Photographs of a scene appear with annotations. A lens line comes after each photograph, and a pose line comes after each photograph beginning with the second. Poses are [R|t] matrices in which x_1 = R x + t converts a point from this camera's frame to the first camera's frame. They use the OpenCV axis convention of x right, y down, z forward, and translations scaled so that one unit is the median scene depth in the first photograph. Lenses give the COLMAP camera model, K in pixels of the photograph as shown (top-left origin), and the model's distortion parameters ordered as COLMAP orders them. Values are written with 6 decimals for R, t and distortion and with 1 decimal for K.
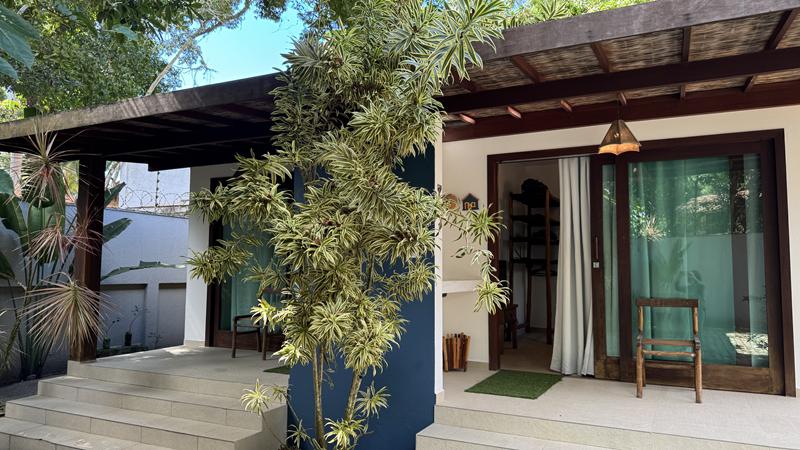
lens RADIAL K [[552.4, 0, 400.0], [0, 552.4, 220.6], [0, 0, 1]] dist [0.062816, -0.093719]
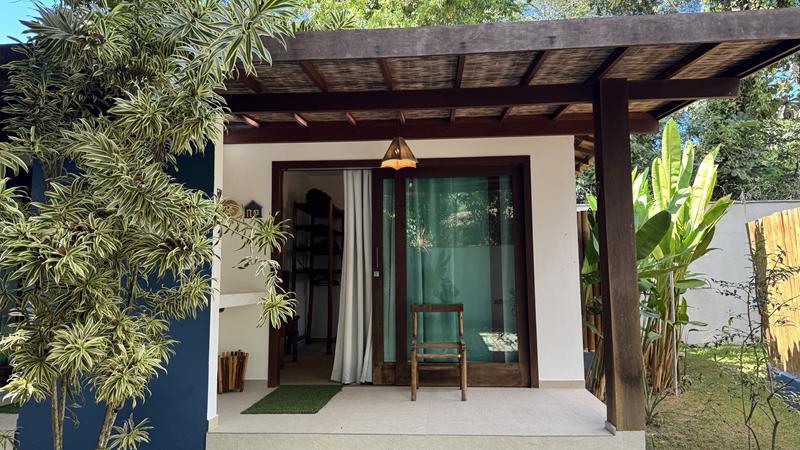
lens RADIAL K [[552.4, 0, 400.0], [0, 552.4, 220.6], [0, 0, 1]] dist [0.062816, -0.093719]
pose [[0.923824, 0.025852, 0.381944, -0.002895], [-0.018670, 0.999573, -0.022497, 0.002531], [-0.382362, 0.013652, 0.923912, 0.037876]]
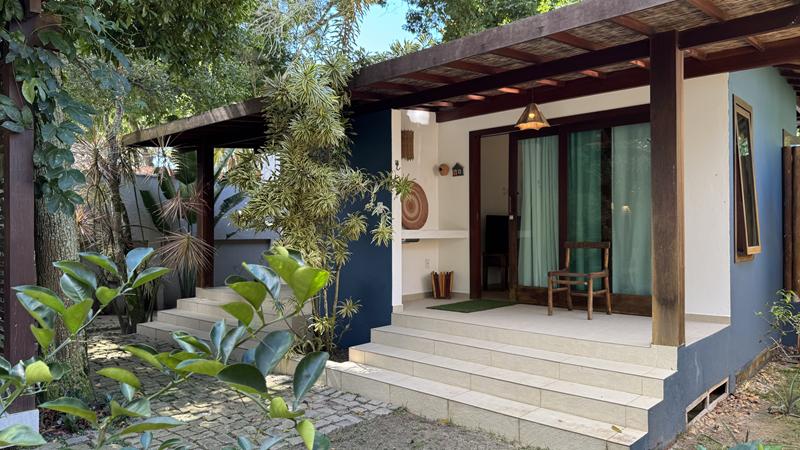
lens RADIAL K [[552.4, 0, 400.0], [0, 552.4, 220.6], [0, 0, 1]] dist [0.062816, -0.093719]
pose [[0.960952, -0.014445, -0.276339, 0.522076], [0.032411, 0.997638, 0.060560, 0.003163], [0.274812, -0.067151, 0.959150, -0.392224]]
